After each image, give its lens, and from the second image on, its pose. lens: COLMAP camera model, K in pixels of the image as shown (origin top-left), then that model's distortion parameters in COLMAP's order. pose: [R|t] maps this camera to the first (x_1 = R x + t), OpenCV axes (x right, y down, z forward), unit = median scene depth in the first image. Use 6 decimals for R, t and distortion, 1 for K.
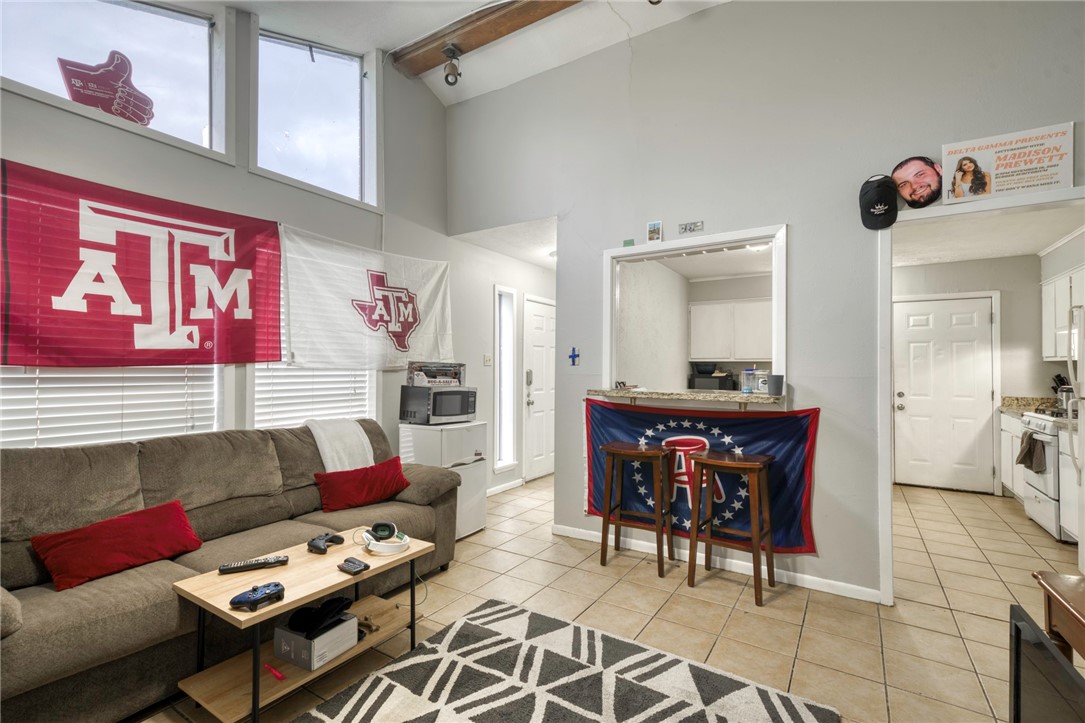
lens RADIAL K [[489.8, 0, 542.2], [0, 489.8, 360.3], [0, 0, 1]] dist [0.000922, 0.000523]
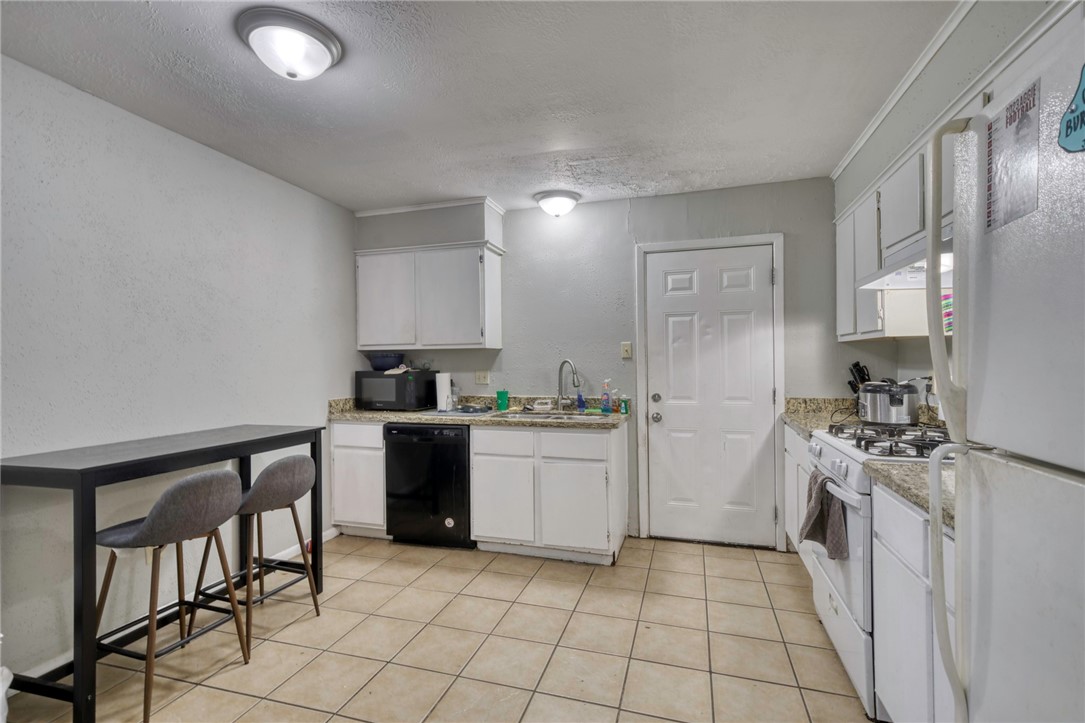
lens RADIAL K [[489.8, 0, 544.3], [0, 489.8, 364.5], [0, 0, 1]] dist [0.000922, 0.000523]
pose [[0.963343, -0.019437, 0.267569, 0.458152], [0.013377, 0.999611, 0.024455, 0.009772], [-0.267941, -0.019979, 0.963228, 0.463603]]
